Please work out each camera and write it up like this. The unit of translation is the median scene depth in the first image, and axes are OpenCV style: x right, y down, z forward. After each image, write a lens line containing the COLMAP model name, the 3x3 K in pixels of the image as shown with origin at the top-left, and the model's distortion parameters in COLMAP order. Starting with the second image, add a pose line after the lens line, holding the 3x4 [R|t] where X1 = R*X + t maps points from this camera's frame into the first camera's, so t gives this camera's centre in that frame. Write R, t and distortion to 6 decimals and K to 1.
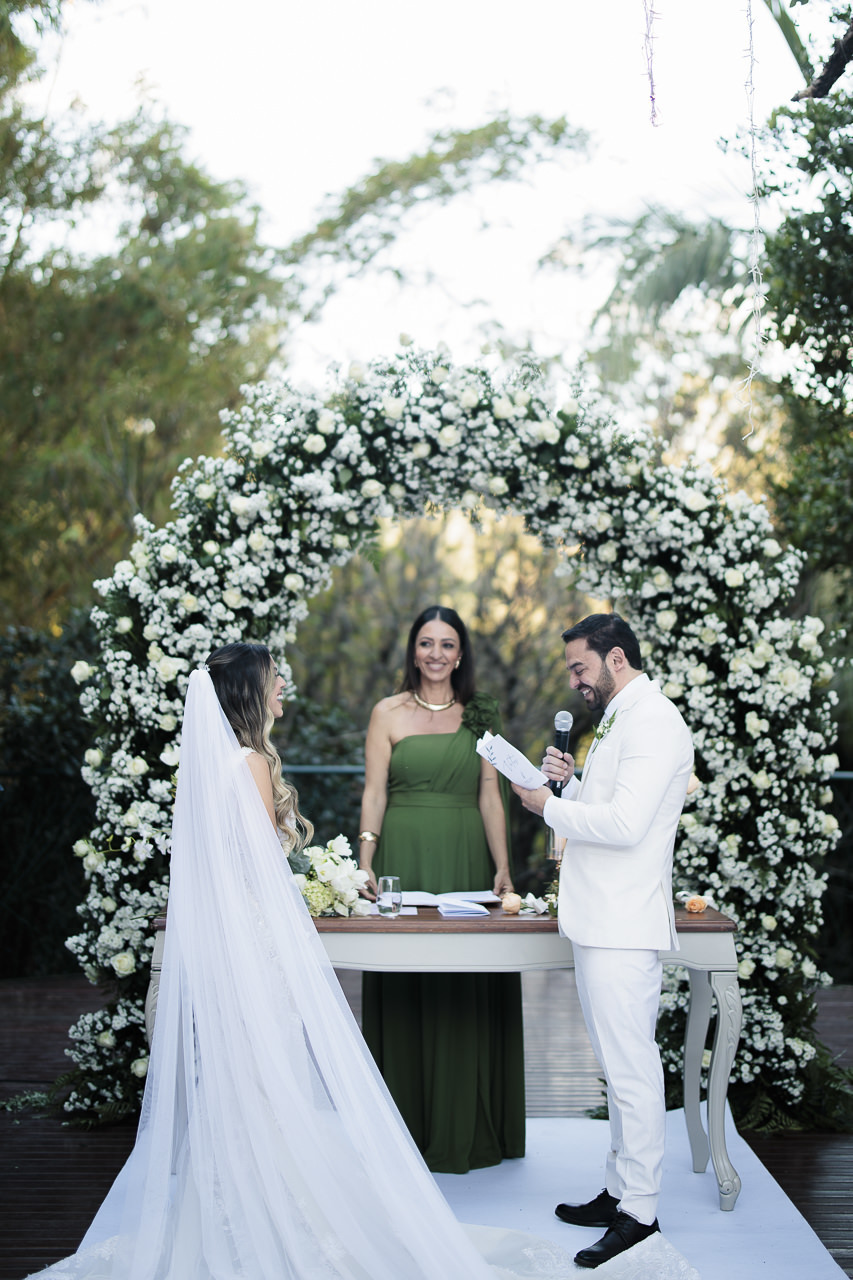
lens RADIAL K [[2204.4, 0, 472.9], [0, 2204.4, 506.0], [0, 0, 1]] dist [-0.077685, 0.000000]
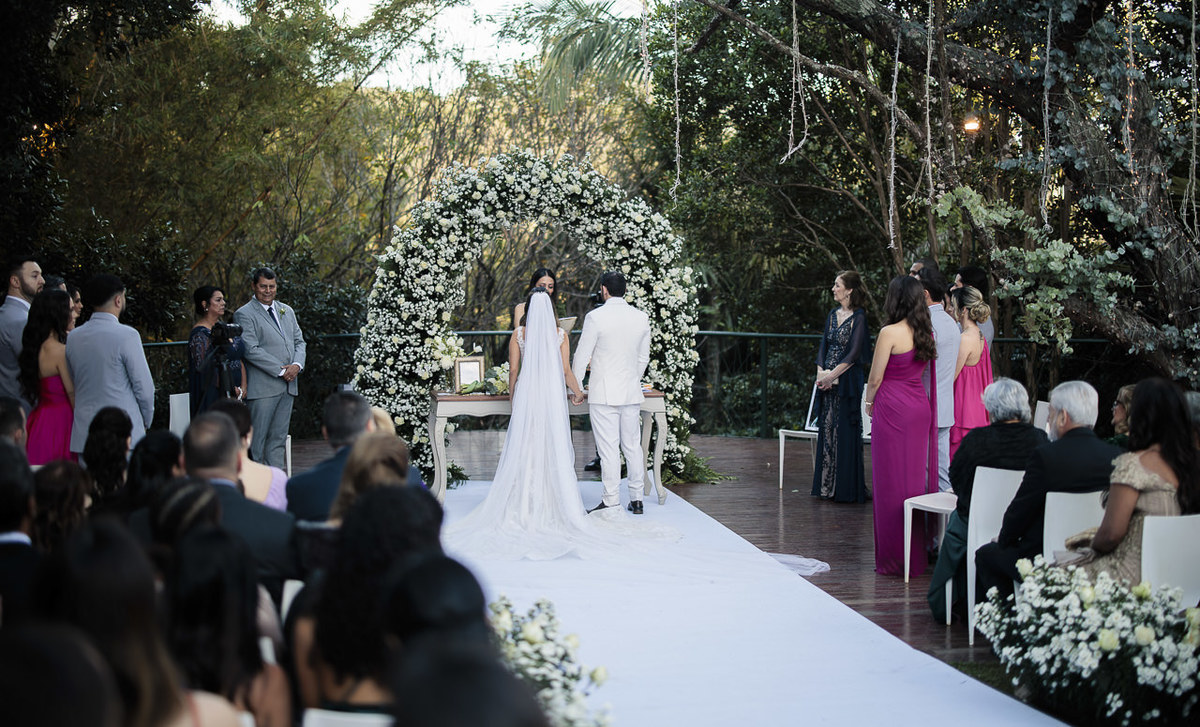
lens RADIAL K [[1674.3, 0, 591.7], [0, 1674.3, 309.6], [0, 0, 1]] dist [-0.084175, 0.000000]
pose [[0.991331, -0.016327, 0.130369, -0.181048], [0.001975, 0.993989, 0.109466, -0.099962], [-0.131372, -0.108260, 0.985404, -0.748992]]
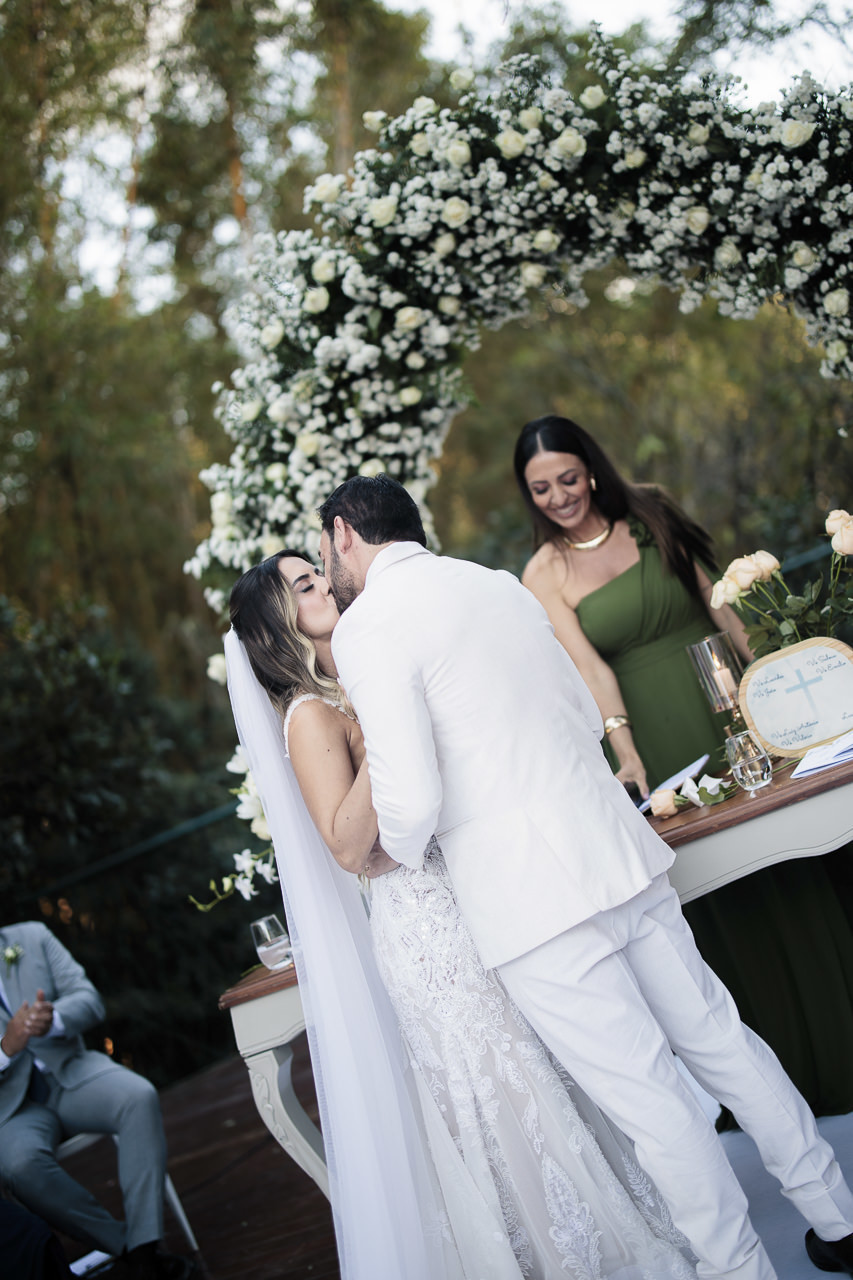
lens RADIAL K [[1786.2, 0, 430.6], [0, 1786.2, 631.0], [0, 0, 1]] dist [-0.067385, 0.000000]
pose [[0.832807, -0.371215, -0.410649, 0.176597], [0.429543, 0.901284, 0.056390, 0.058841], [0.349178, -0.223354, 0.910048, 0.407151]]
